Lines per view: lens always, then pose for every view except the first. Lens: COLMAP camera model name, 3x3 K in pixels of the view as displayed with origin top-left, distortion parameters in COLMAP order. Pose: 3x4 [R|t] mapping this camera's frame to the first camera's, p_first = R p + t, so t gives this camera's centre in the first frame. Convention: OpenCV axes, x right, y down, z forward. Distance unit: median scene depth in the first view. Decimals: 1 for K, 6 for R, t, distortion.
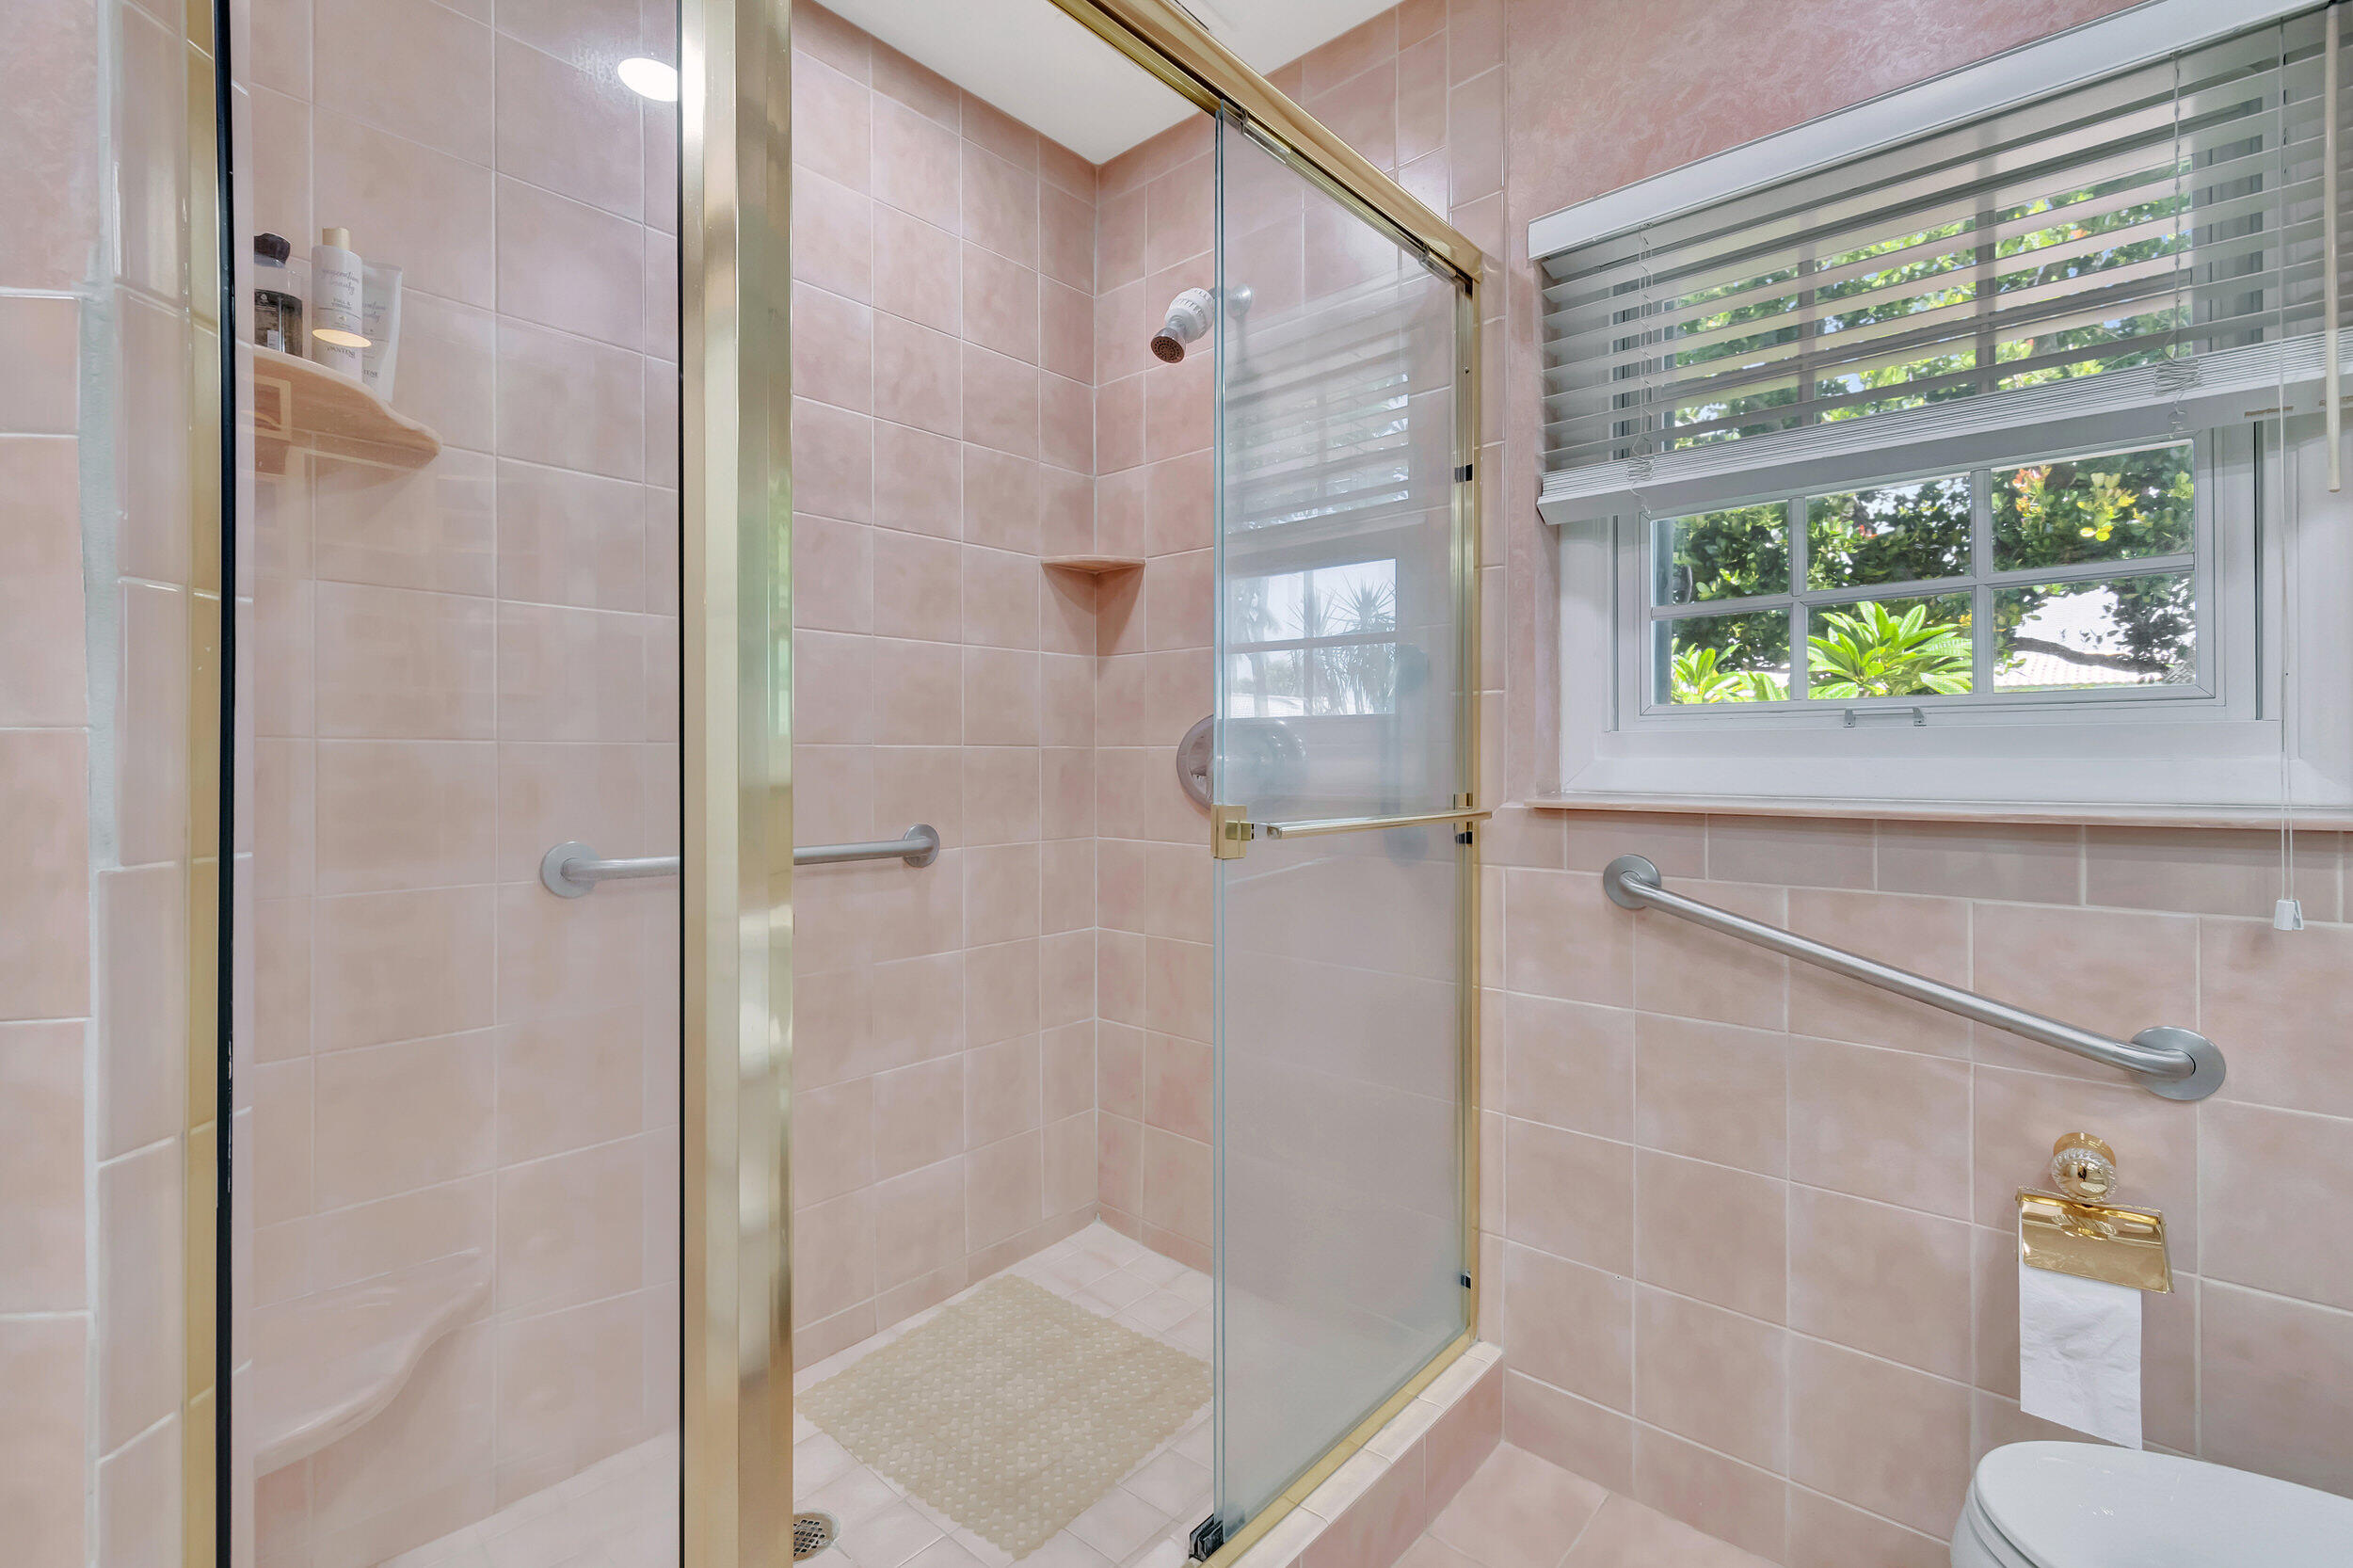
lens RADIAL K [[1035.0, 0, 1167.2], [0, 1035.0, 789.3], [0, 0, 1]] dist [-0.003204, -0.000460]
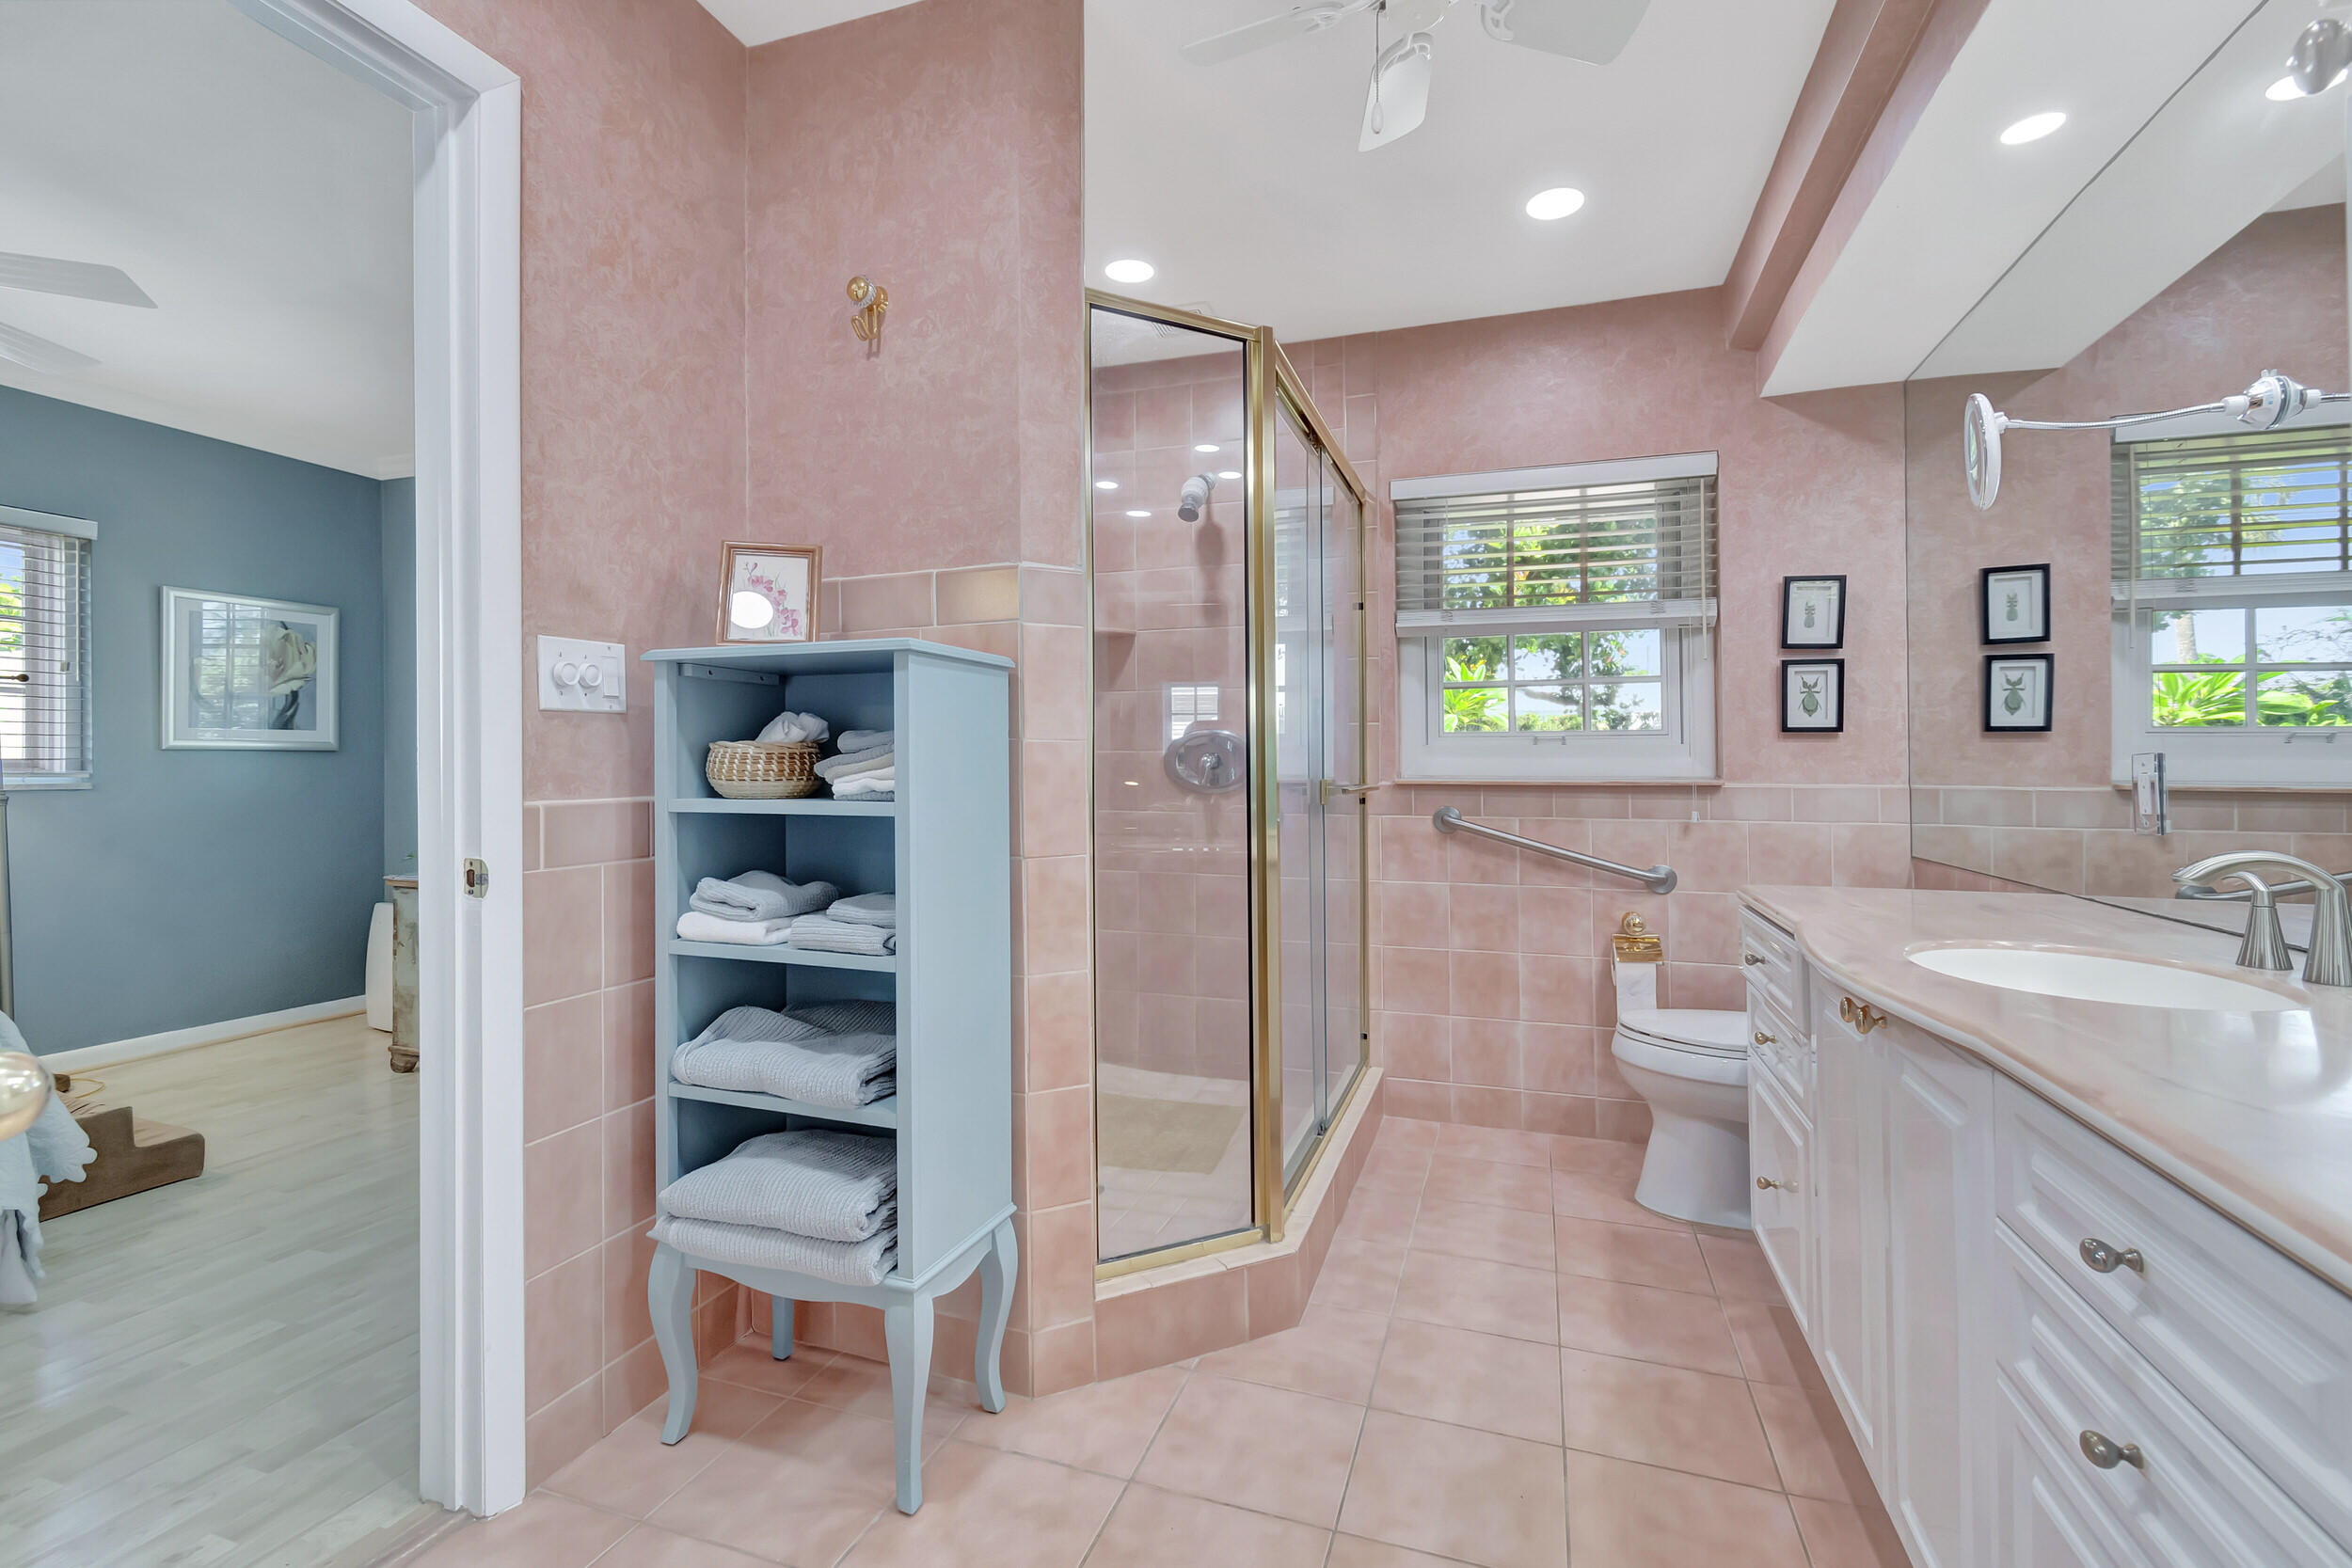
lens RADIAL K [[1013.0, 0, 1176.0], [0, 1013.0, 784.0], [0, 0, 1]] dist [0.001636, 0.000020]
pose [[0.922624, -0.001472, 0.385697, -0.812396], [0.006152, 0.999922, -0.010900, 0.038591], [-0.385650, 0.012430, 0.922561, -0.631293]]
